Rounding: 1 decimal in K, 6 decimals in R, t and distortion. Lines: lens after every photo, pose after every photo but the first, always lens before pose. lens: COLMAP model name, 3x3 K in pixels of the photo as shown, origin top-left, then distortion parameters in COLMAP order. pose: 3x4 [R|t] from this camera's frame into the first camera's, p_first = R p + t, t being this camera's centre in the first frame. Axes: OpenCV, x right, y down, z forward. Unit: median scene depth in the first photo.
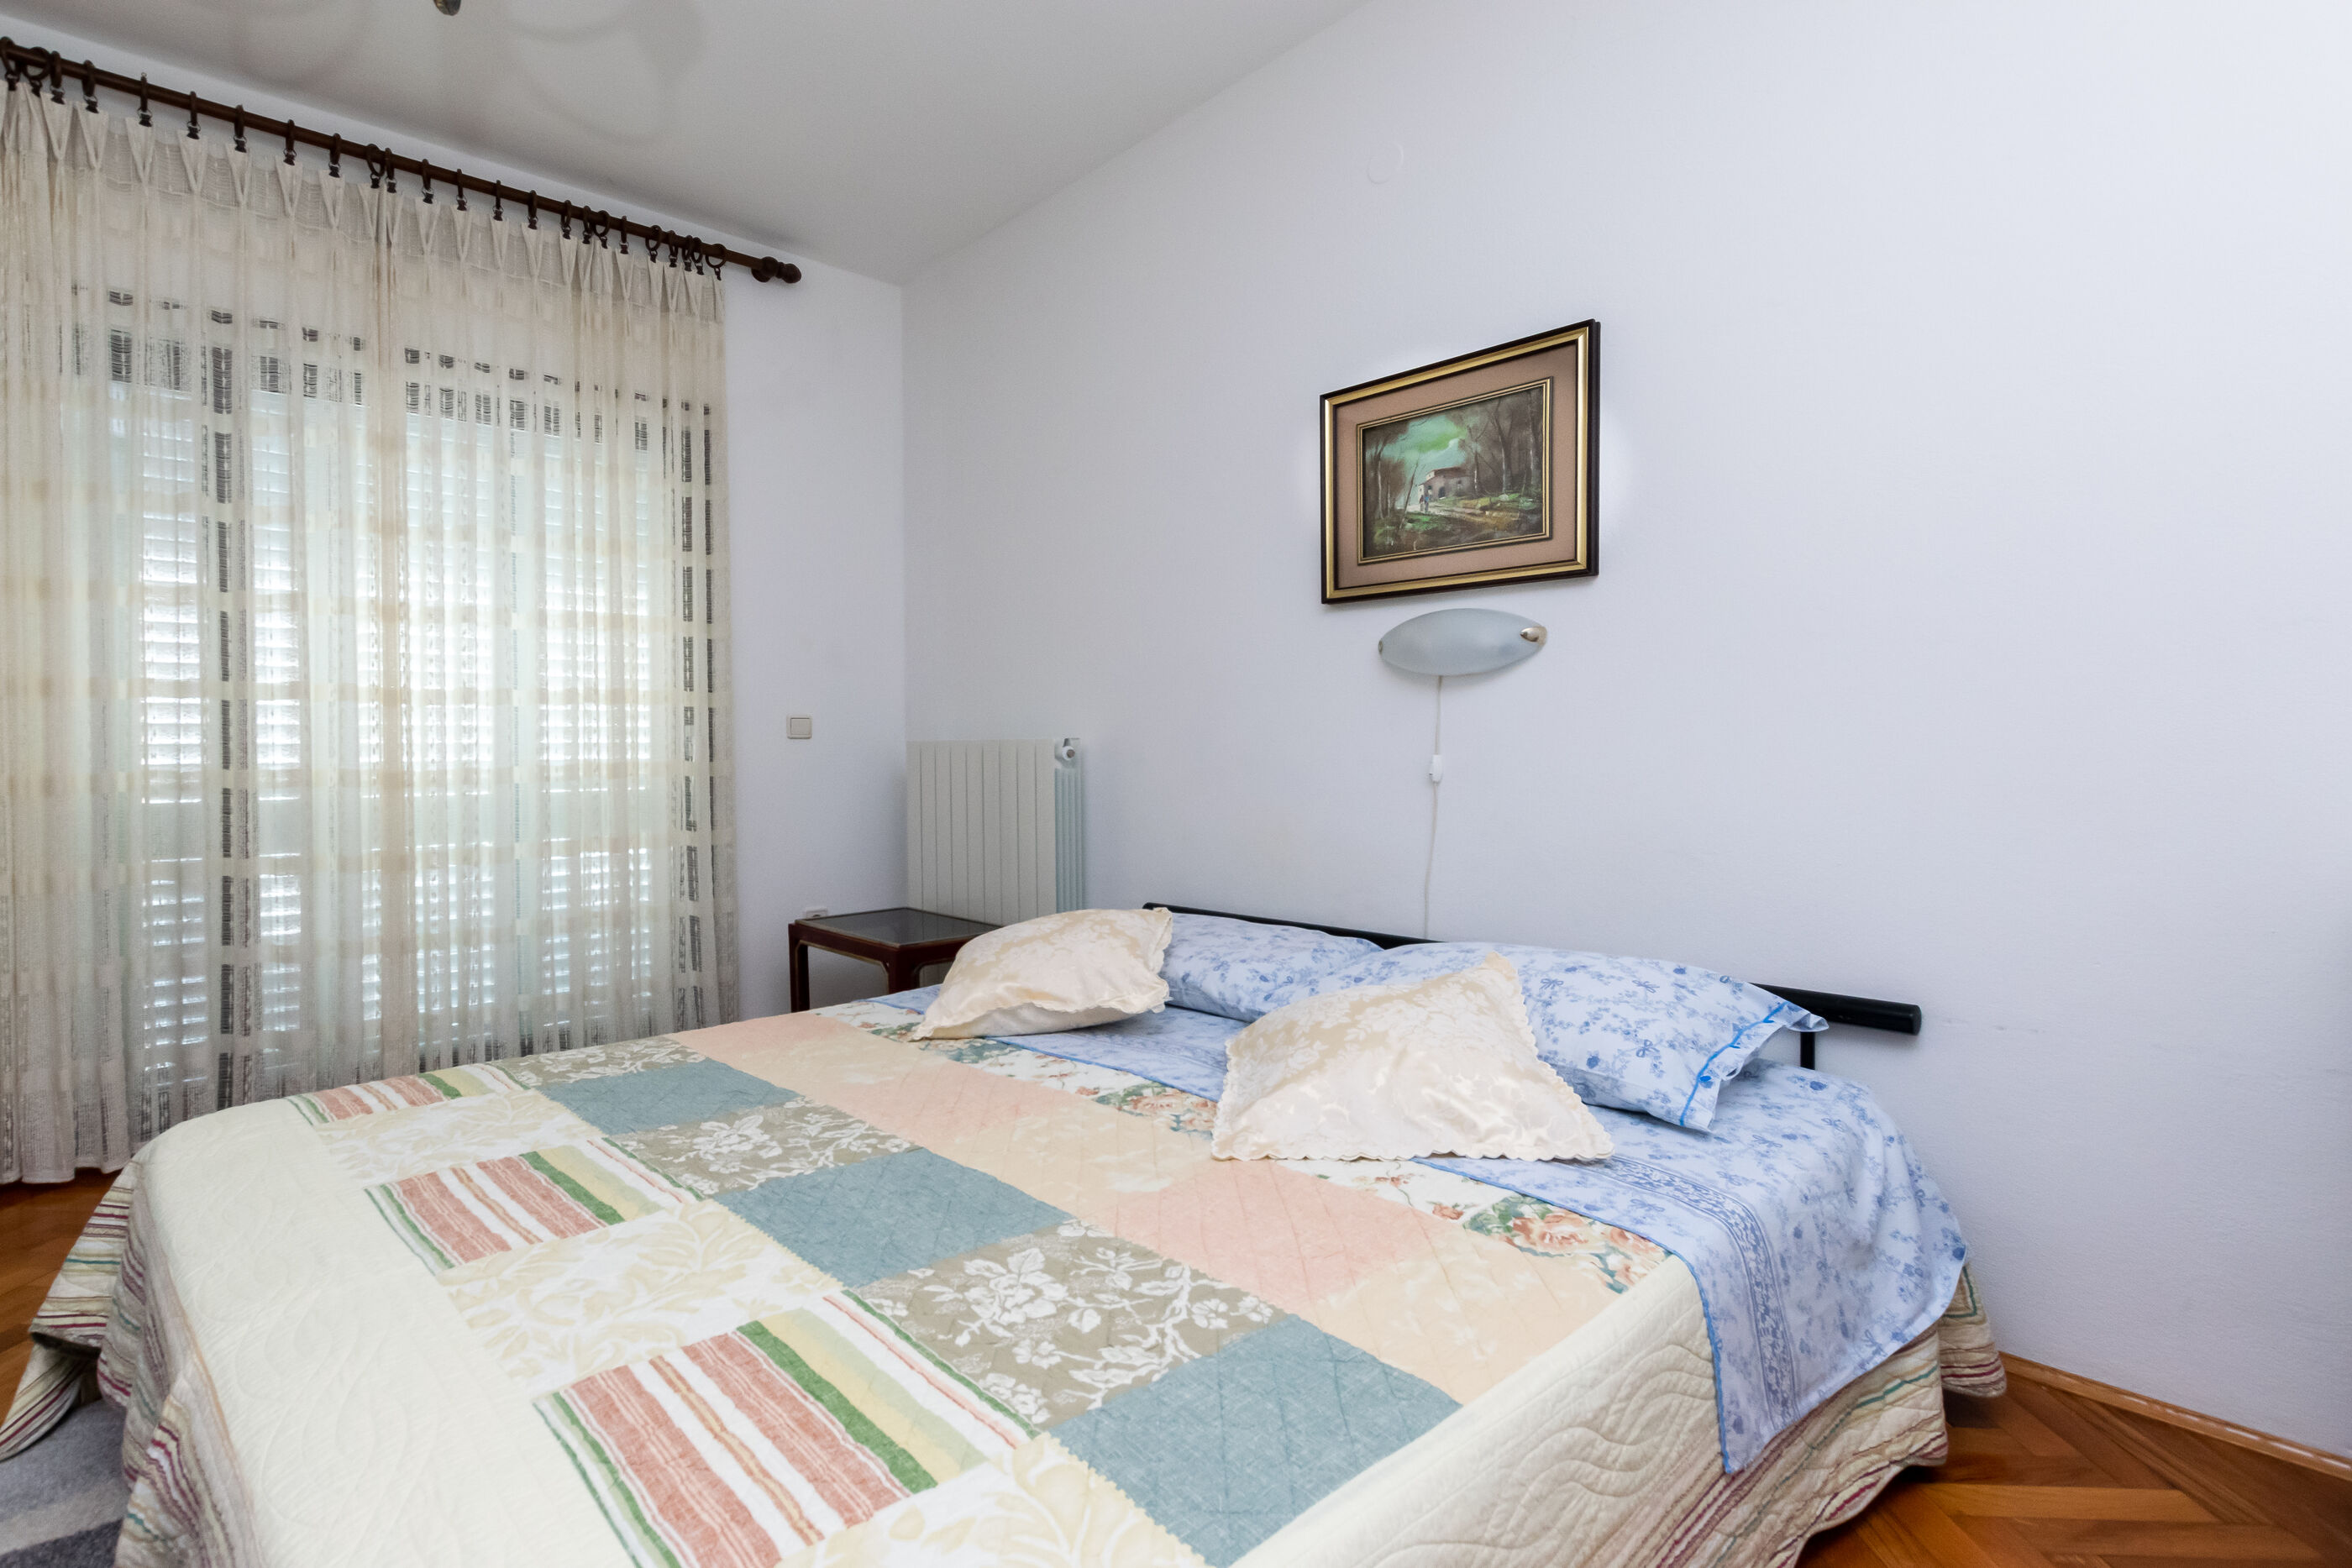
lens RADIAL K [[1117.7, 0, 1056.9], [0, 1117.7, 759.8], [0, 0, 1]] dist [0.000679, -0.001522]
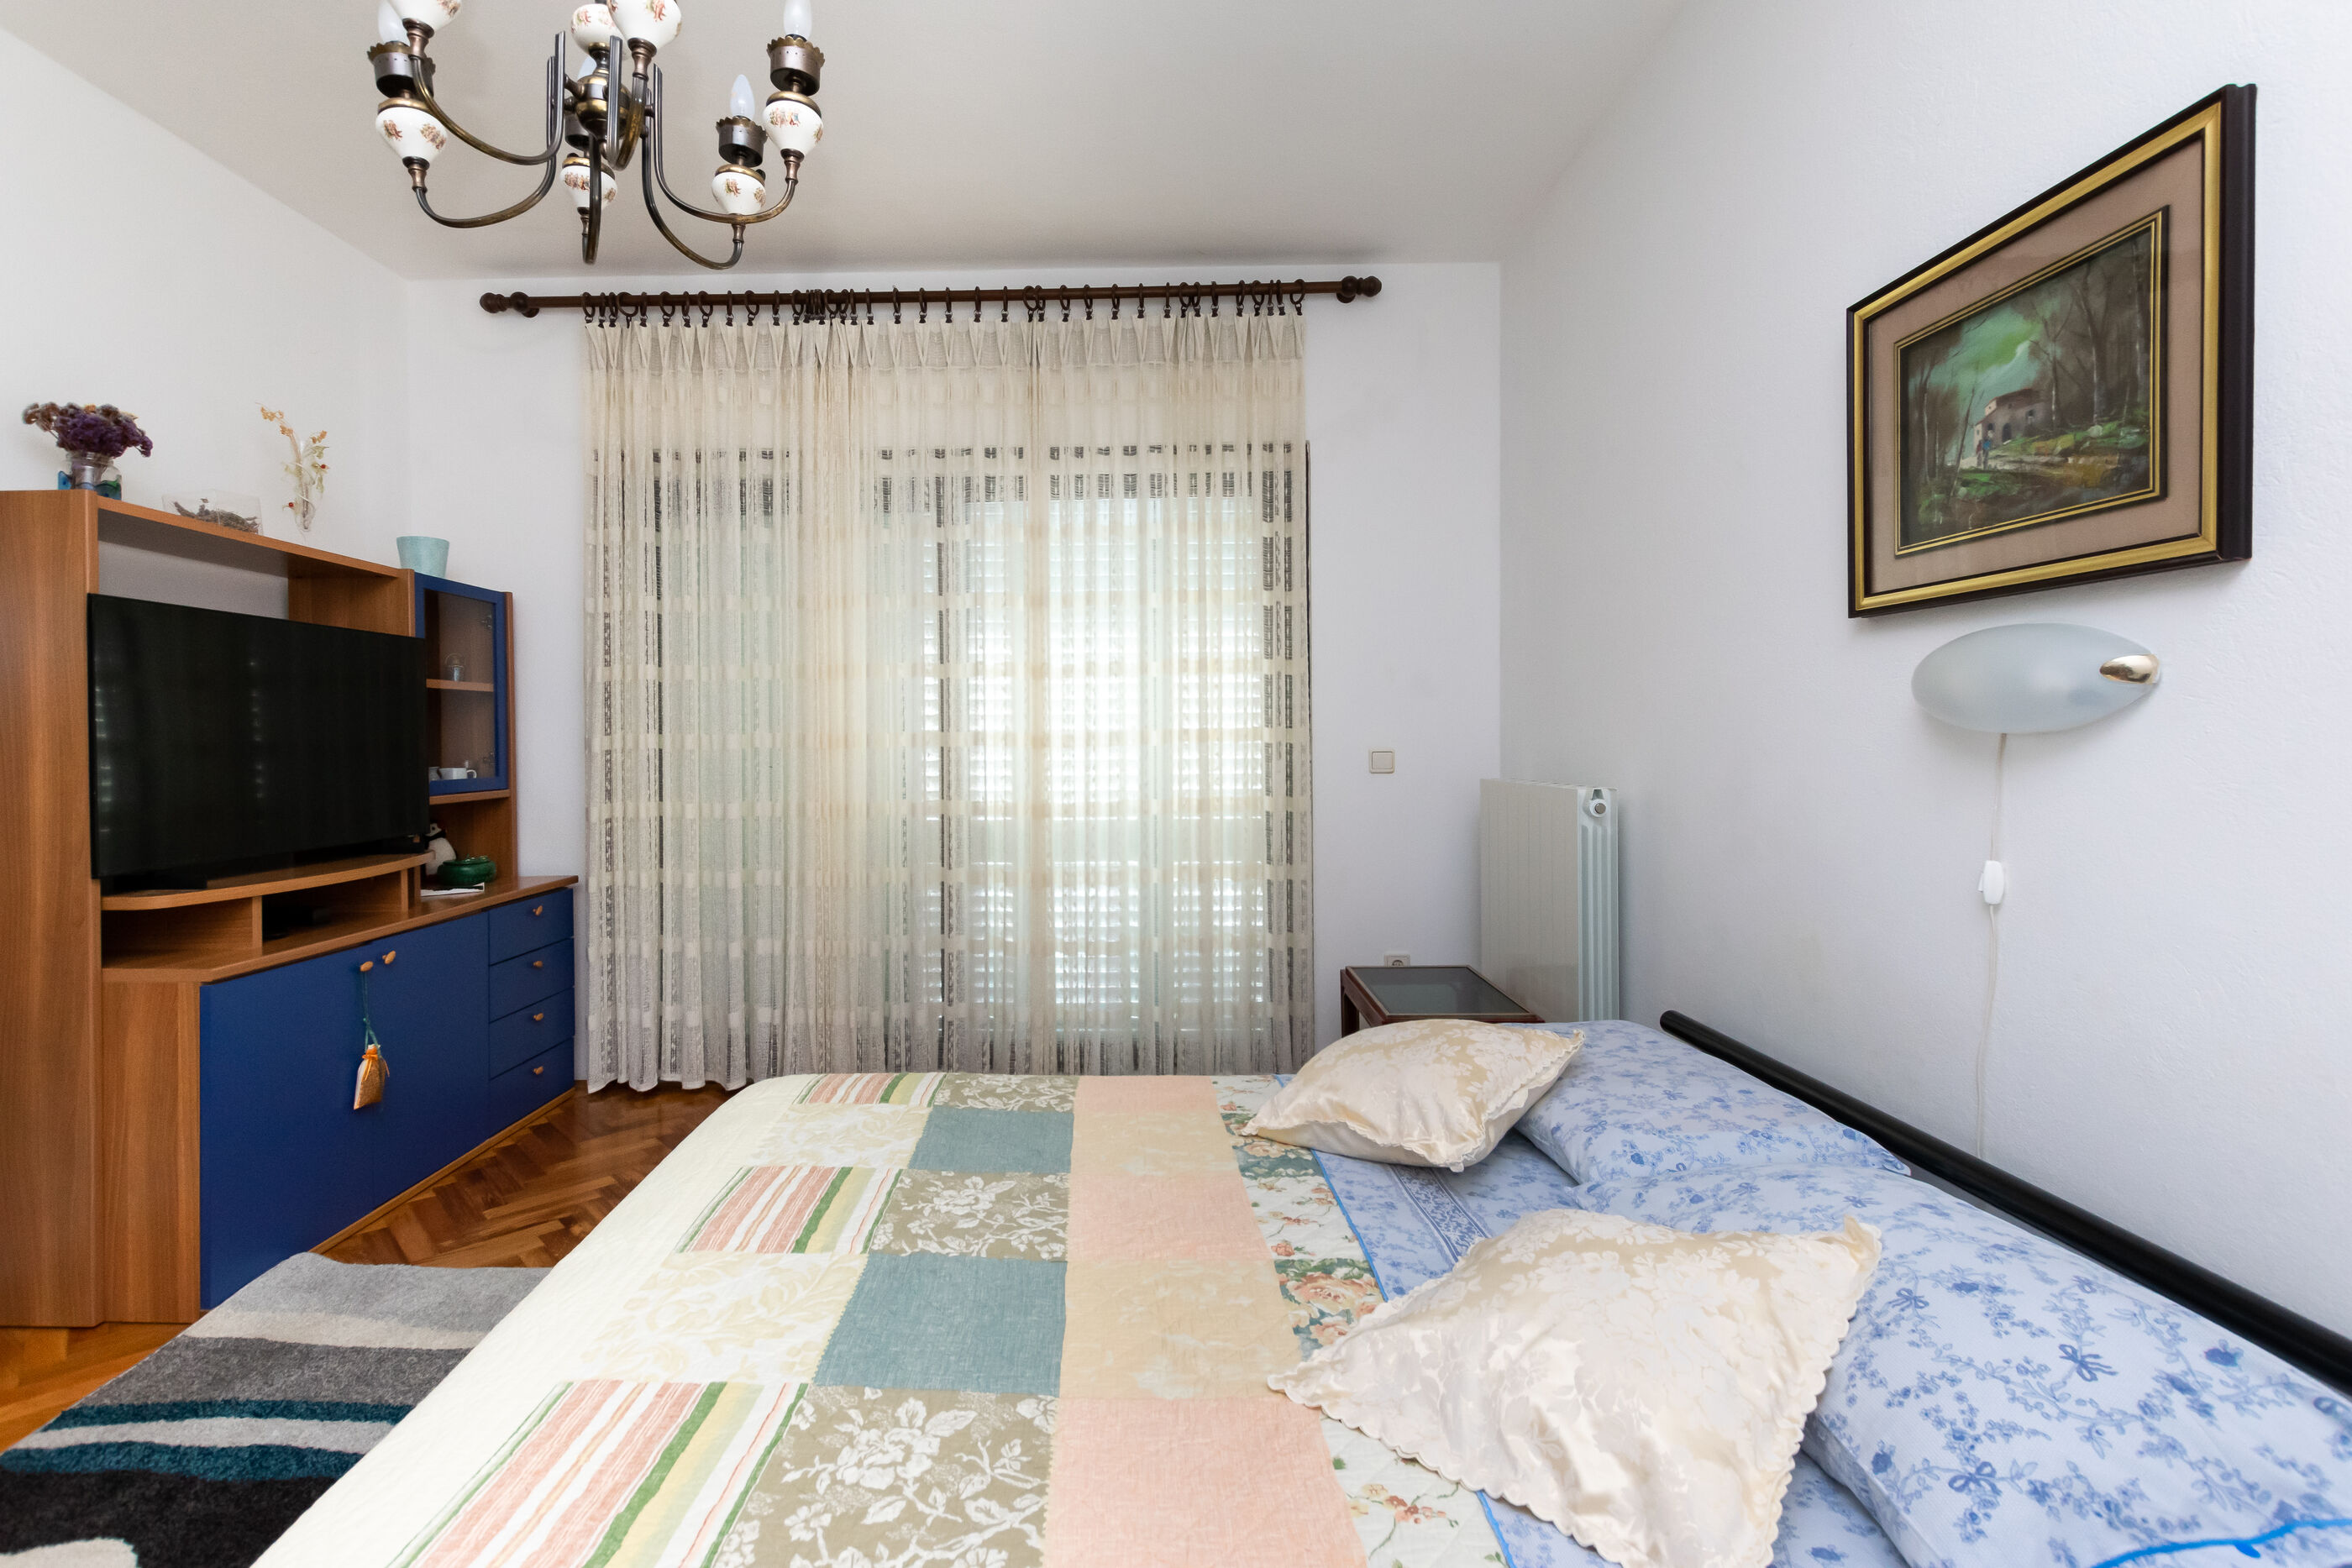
lens RADIAL K [[1117.7, 0, 1056.9], [0, 1117.7, 759.8], [0, 0, 1]] dist [0.000679, -0.001522]
pose [[0.738006, -0.003724, -0.674783, 0.364062], [0.010166, 0.999933, 0.005601, -0.066629], [0.674717, -0.010993, 0.737995, 0.188219]]
